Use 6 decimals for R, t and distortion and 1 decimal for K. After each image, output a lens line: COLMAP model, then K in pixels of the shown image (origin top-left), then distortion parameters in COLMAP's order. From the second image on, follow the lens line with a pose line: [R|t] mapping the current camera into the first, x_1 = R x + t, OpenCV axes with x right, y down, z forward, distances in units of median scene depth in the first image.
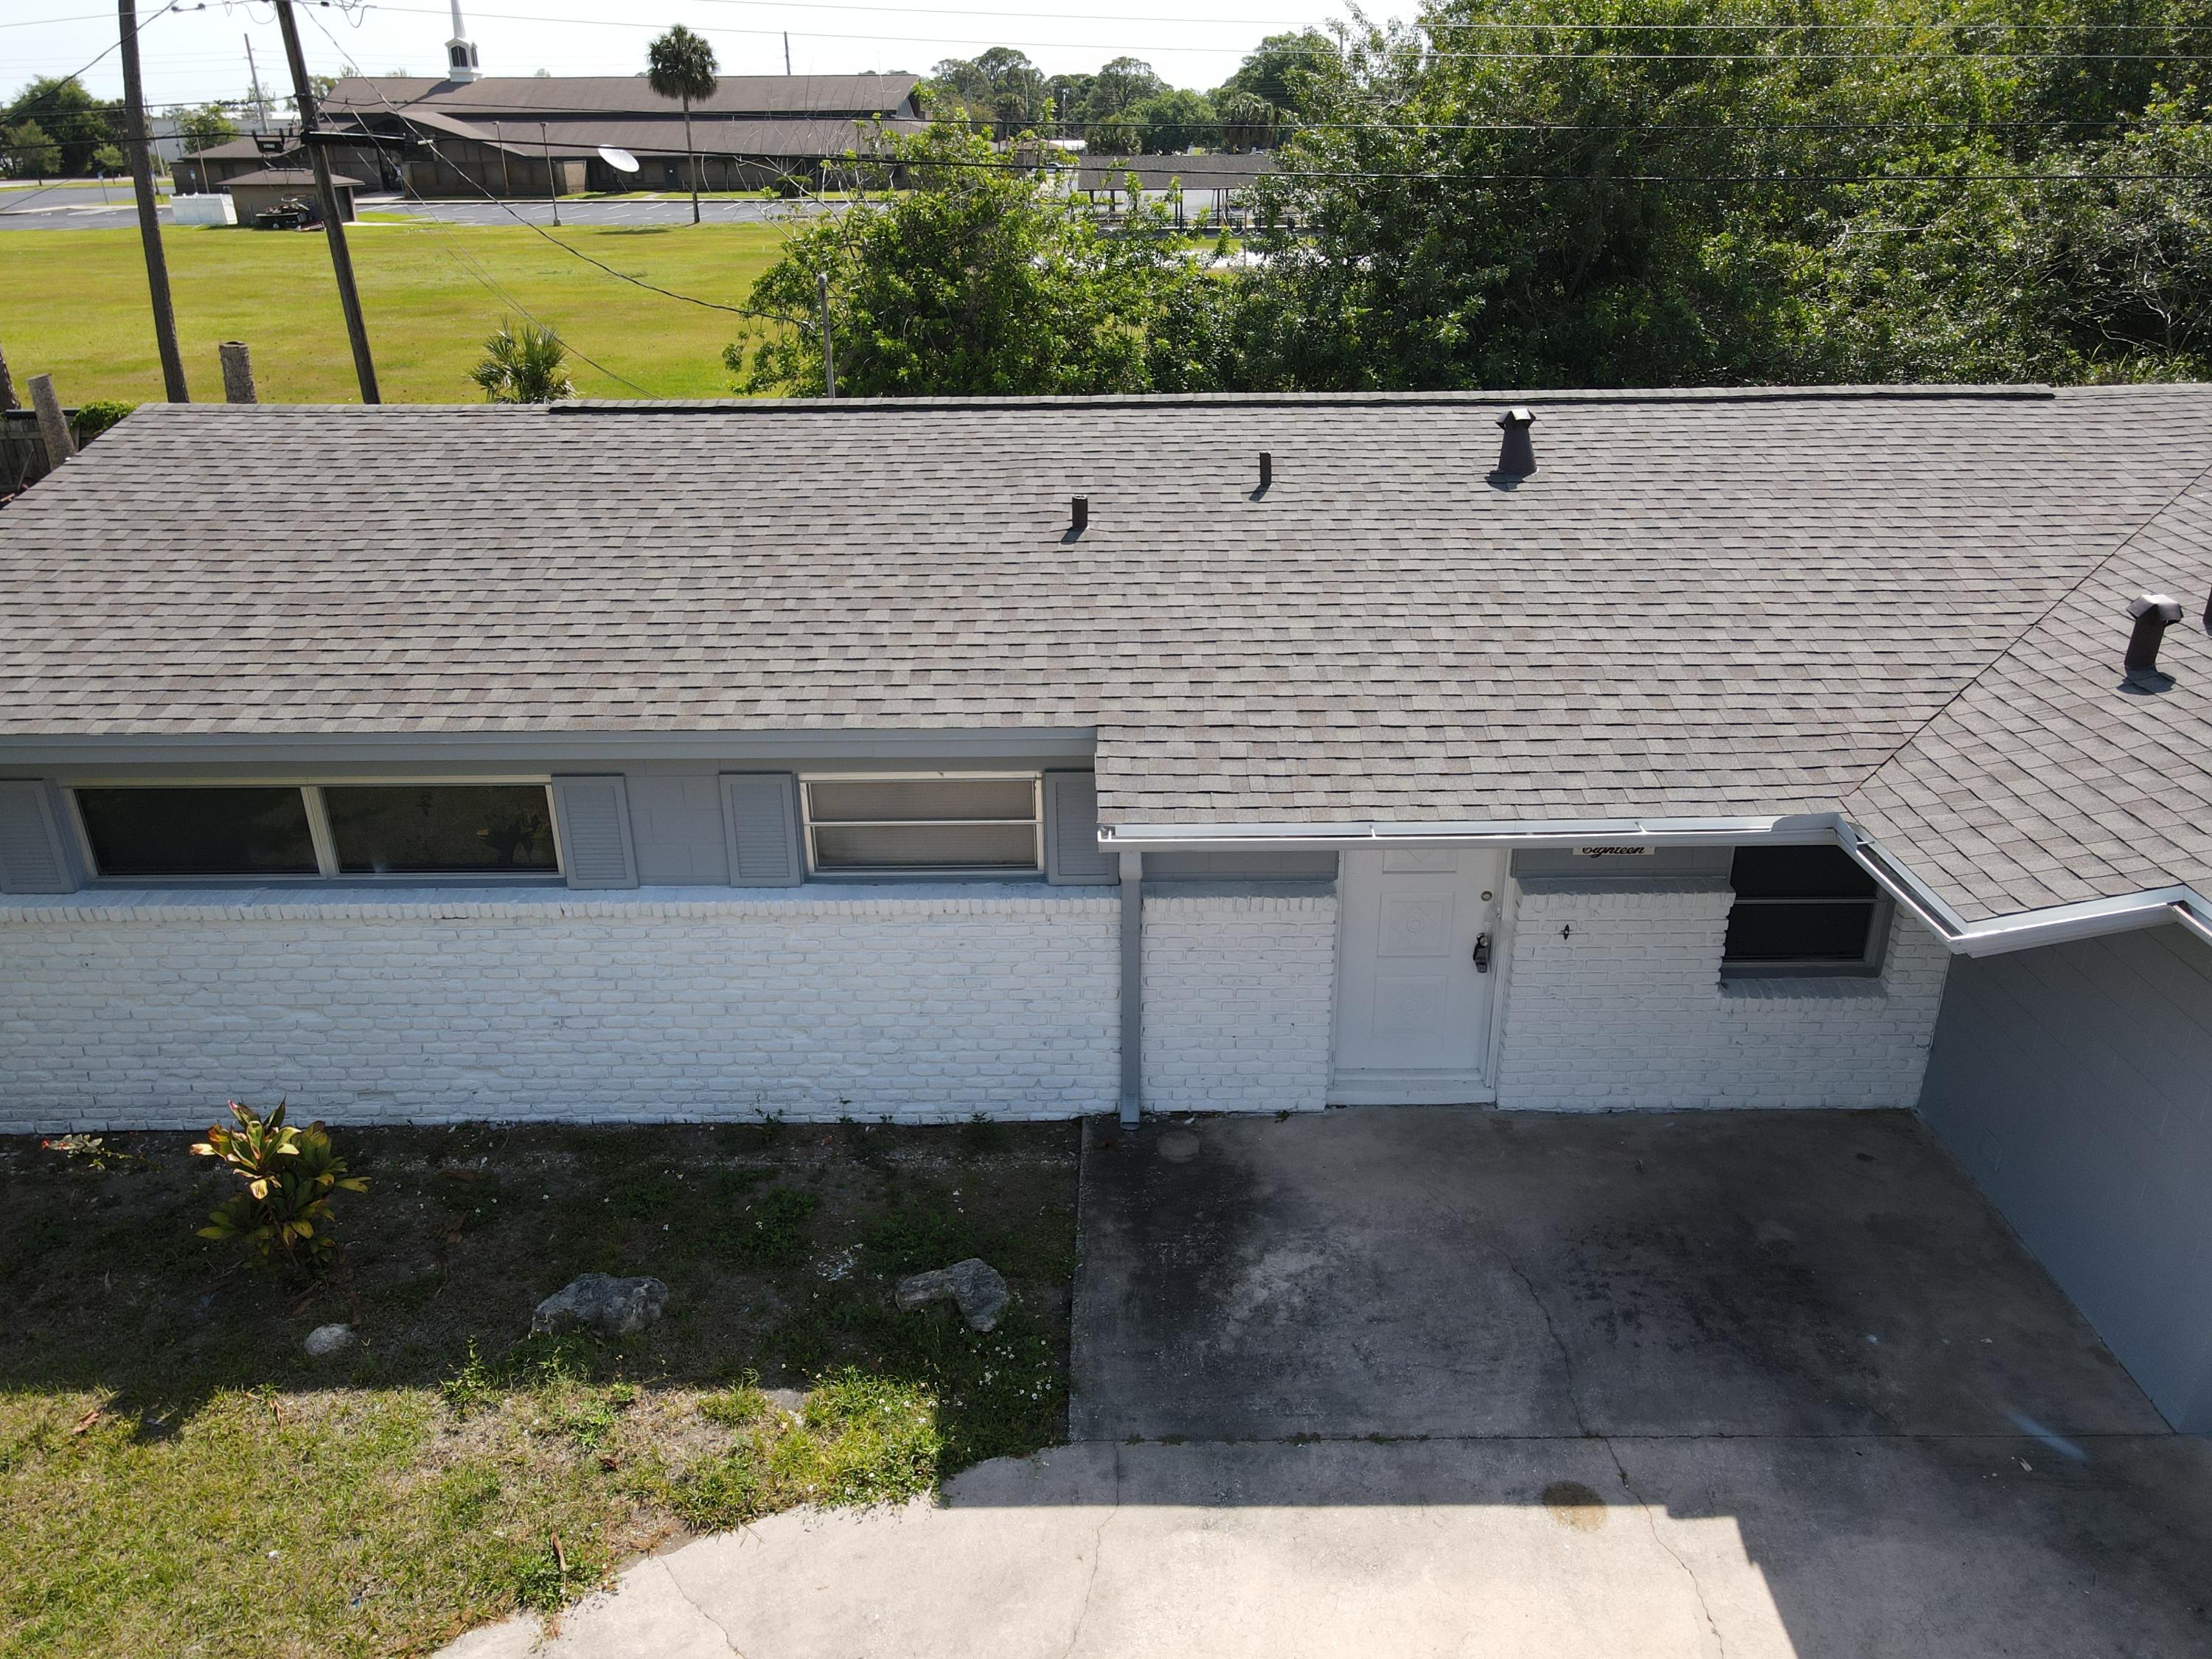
lens RADIAL K [[1620.3, 0, 1103.0], [0, 1620.3, 821.7], [0, 0, 1]] dist [0.014884, 0.009560]
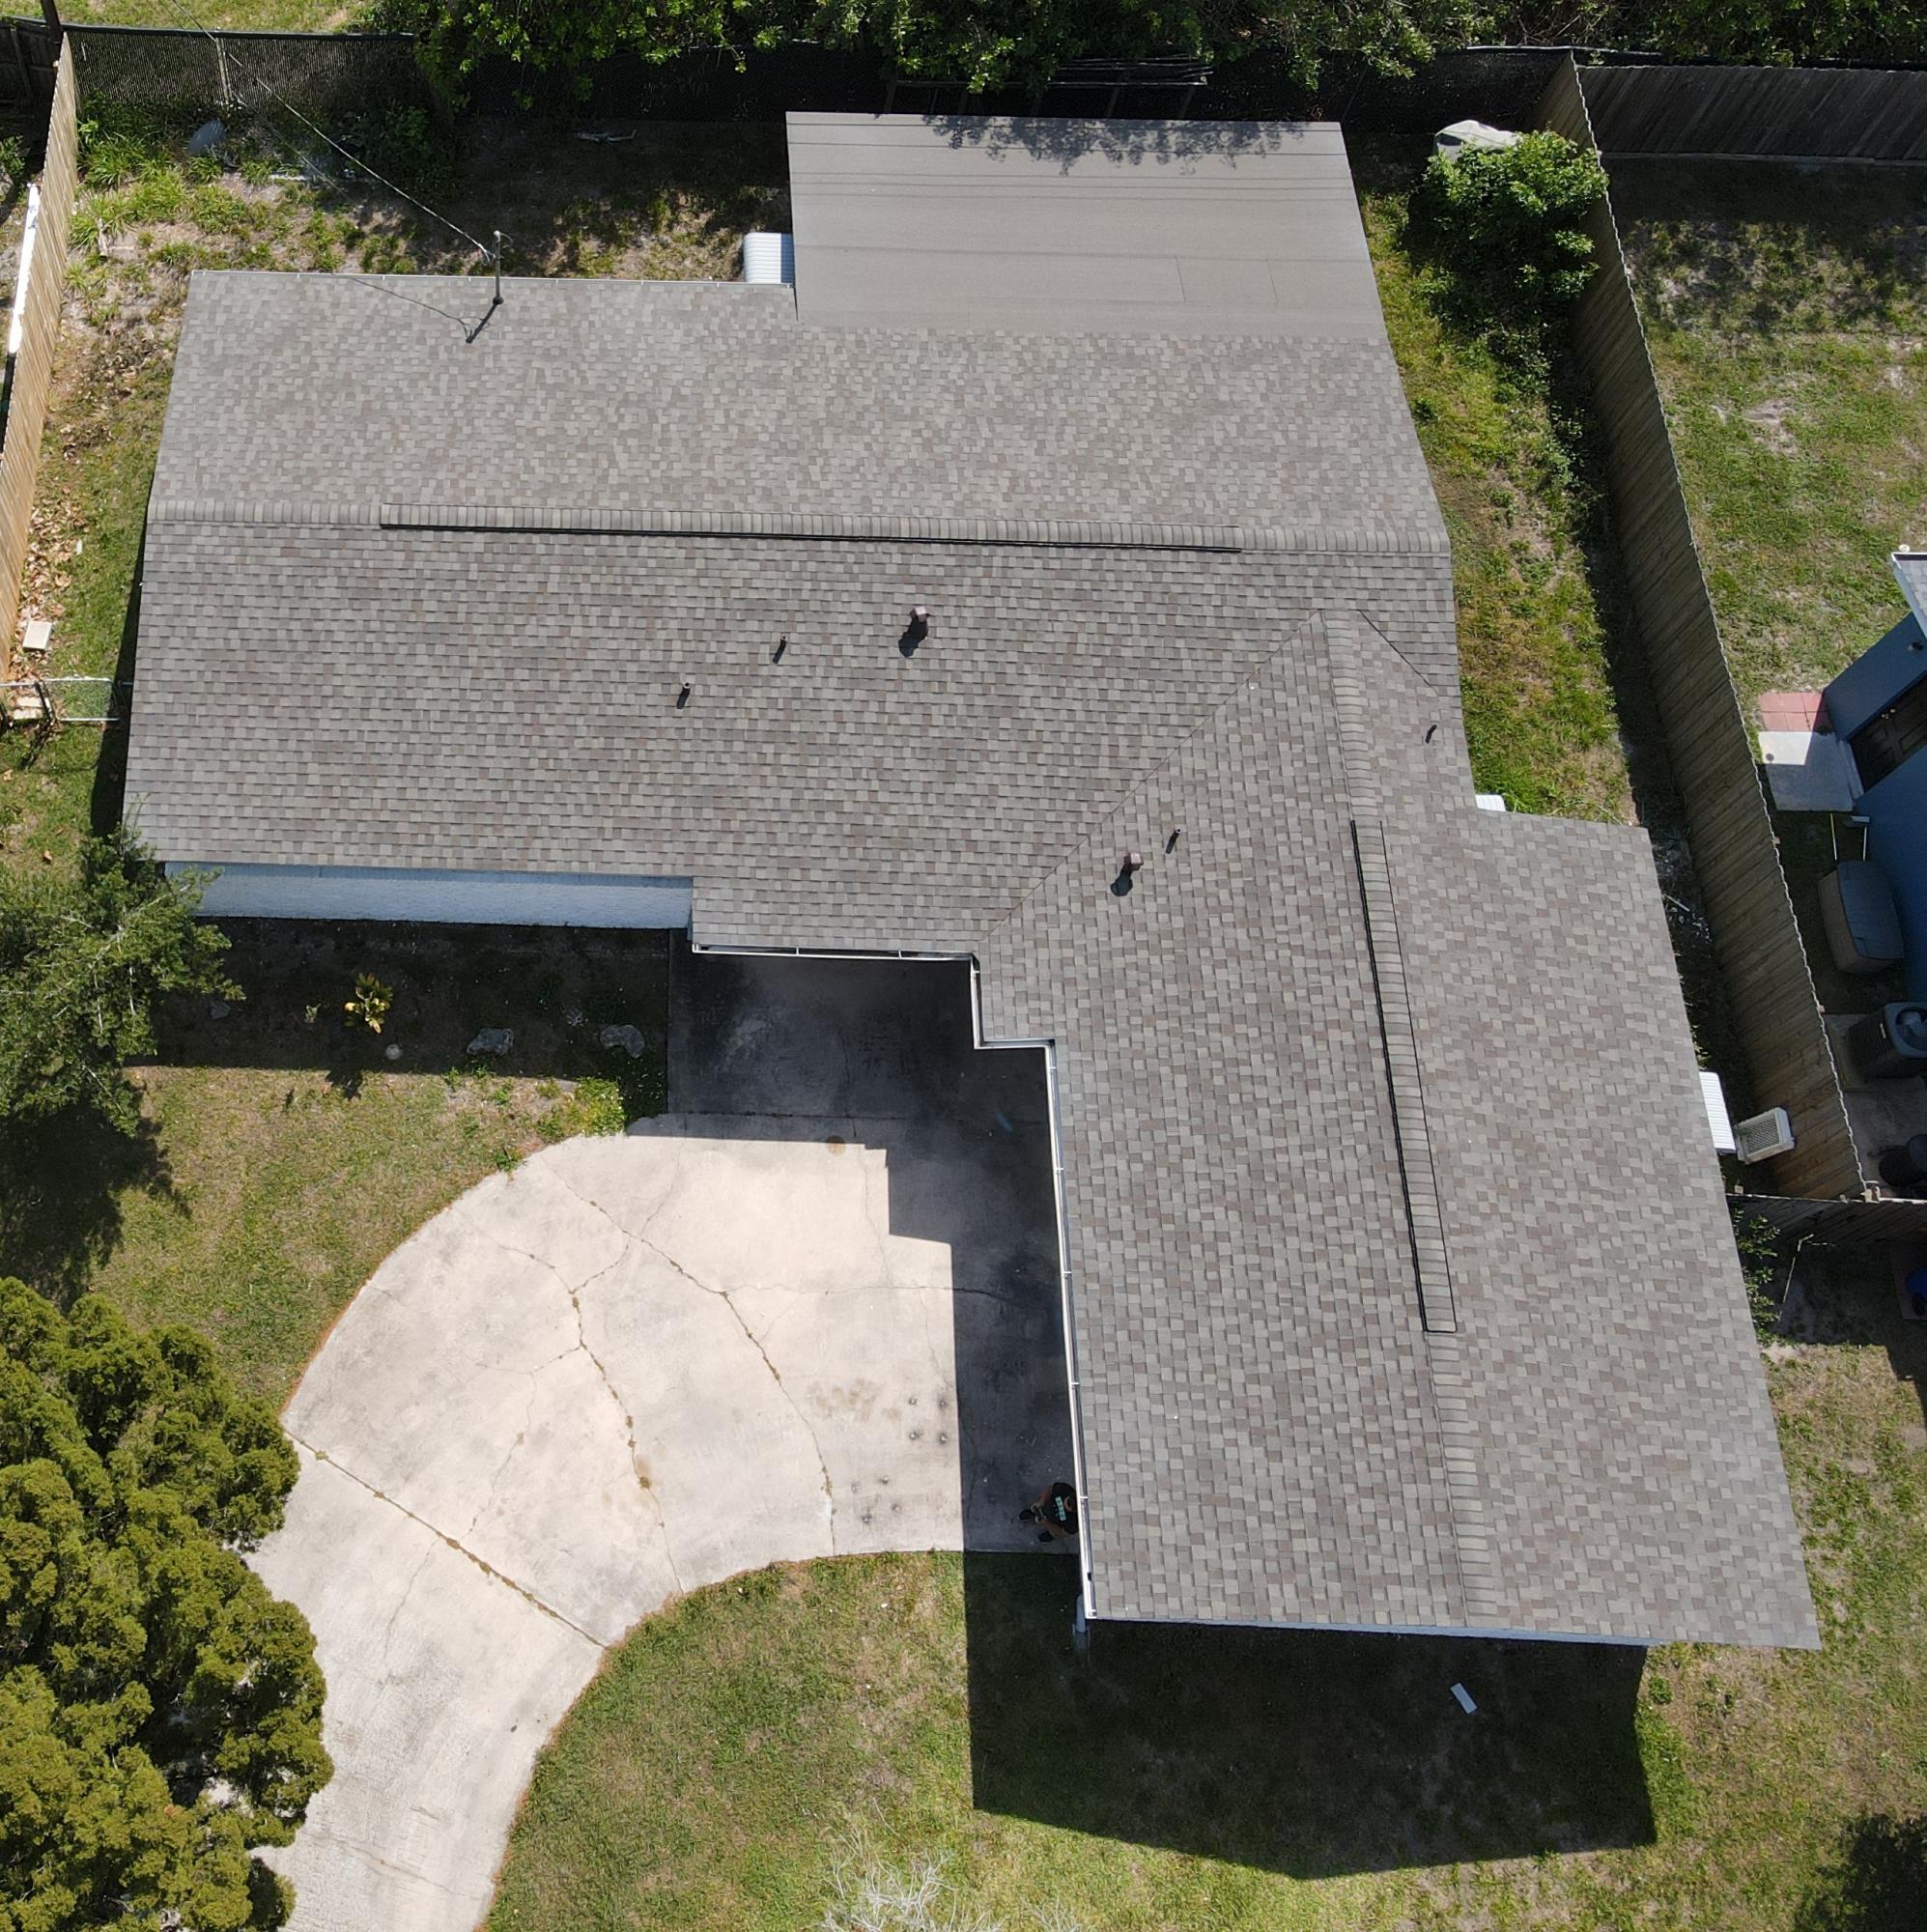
lens RADIAL K [[2226.3, 0, 468.1], [0, 2226.3, 791.4], [0, 0, 1]] dist [-0.018532, 0.082171]
pose [[0.999375, 0.028536, -0.020848, -0.299471], [-0.007805, 0.753570, 0.657321, -2.555185], [0.034468, -0.656748, 0.753322, -1.568265]]
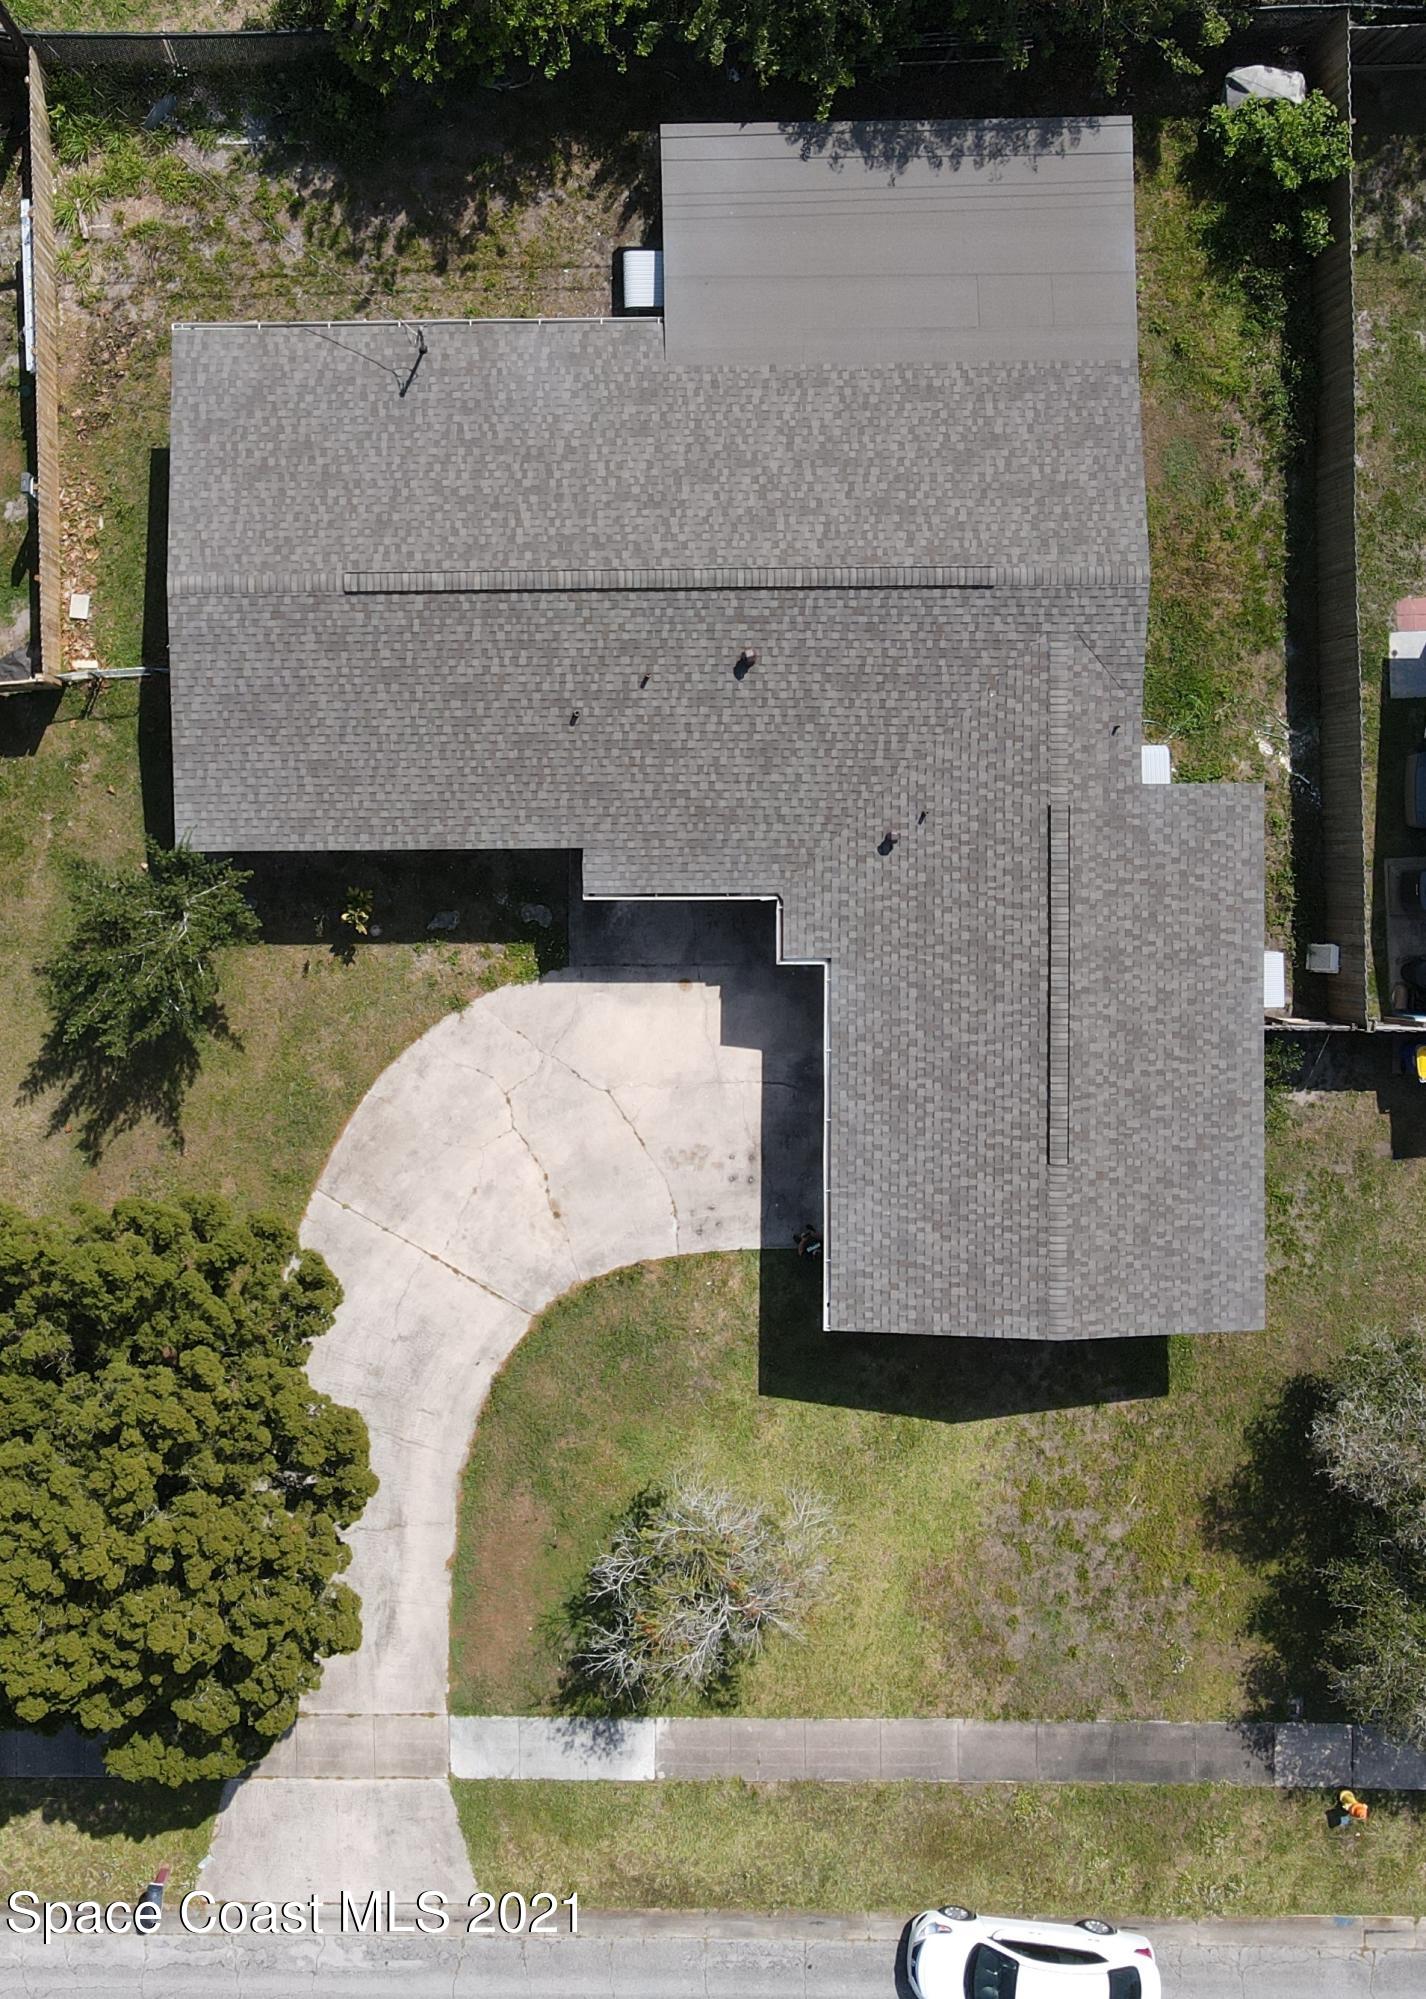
lens RADIAL K [[2250.9, 0, 395.7], [0, 2250.9, 884.0], [0, 0, 1]] dist [-0.026446, 0.057482]
pose [[0.999617, -0.013917, -0.023921, -0.312720], [0.027388, 0.373338, 0.927291, -4.855383], [-0.003975, -0.927591, 0.373576, -0.921693]]
